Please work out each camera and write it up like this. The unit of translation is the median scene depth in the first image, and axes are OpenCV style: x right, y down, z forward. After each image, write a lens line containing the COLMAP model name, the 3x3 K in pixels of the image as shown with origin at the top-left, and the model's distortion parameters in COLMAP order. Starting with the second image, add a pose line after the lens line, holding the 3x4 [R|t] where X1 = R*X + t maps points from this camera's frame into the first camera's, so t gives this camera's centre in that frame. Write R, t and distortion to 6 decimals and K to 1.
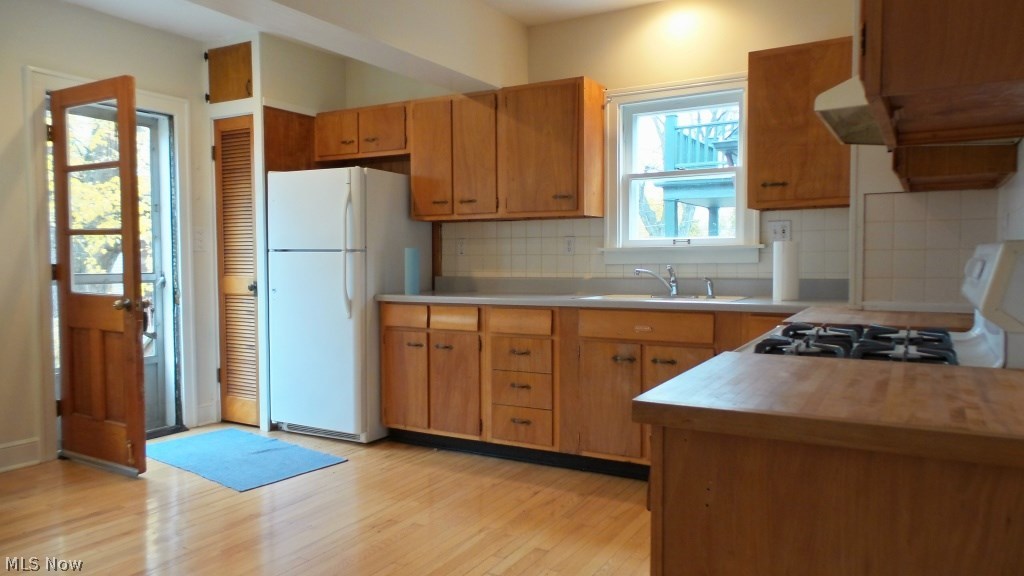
lens RADIAL K [[705.1, 0, 515.1], [0, 705.1, 287.4], [0, 0, 1]] dist [0.006301, -0.002235]
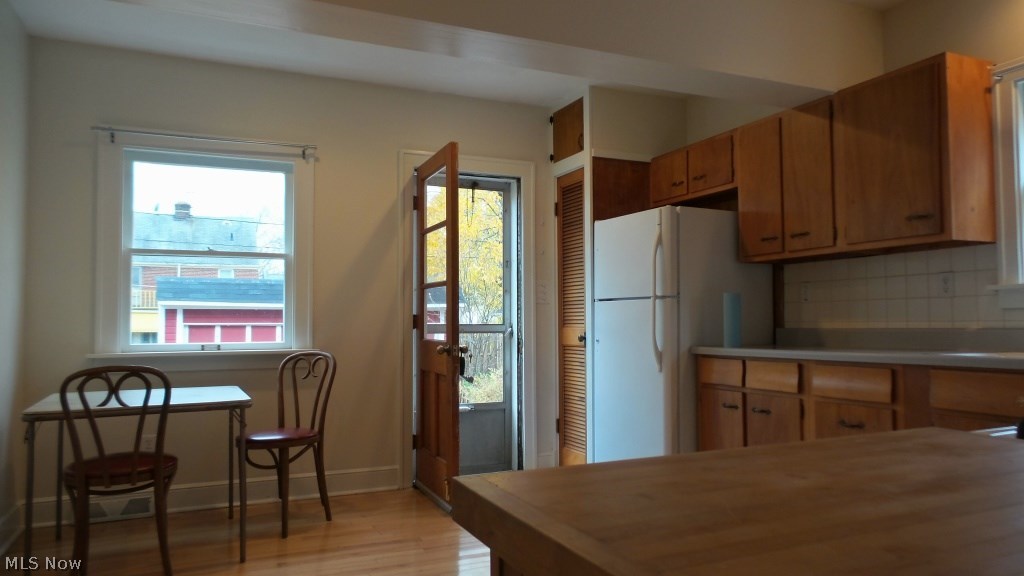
lens RADIAL K [[705.1, 0, 511.9], [0, 705.1, 291.1], [0, 0, 1]] dist [0.006301, -0.002235]
pose [[0.814983, -0.028824, -0.578767, 0.136332], [-0.020007, 0.996767, -0.077814, 0.014196], [0.579139, 0.074996, 0.811772, 0.145875]]
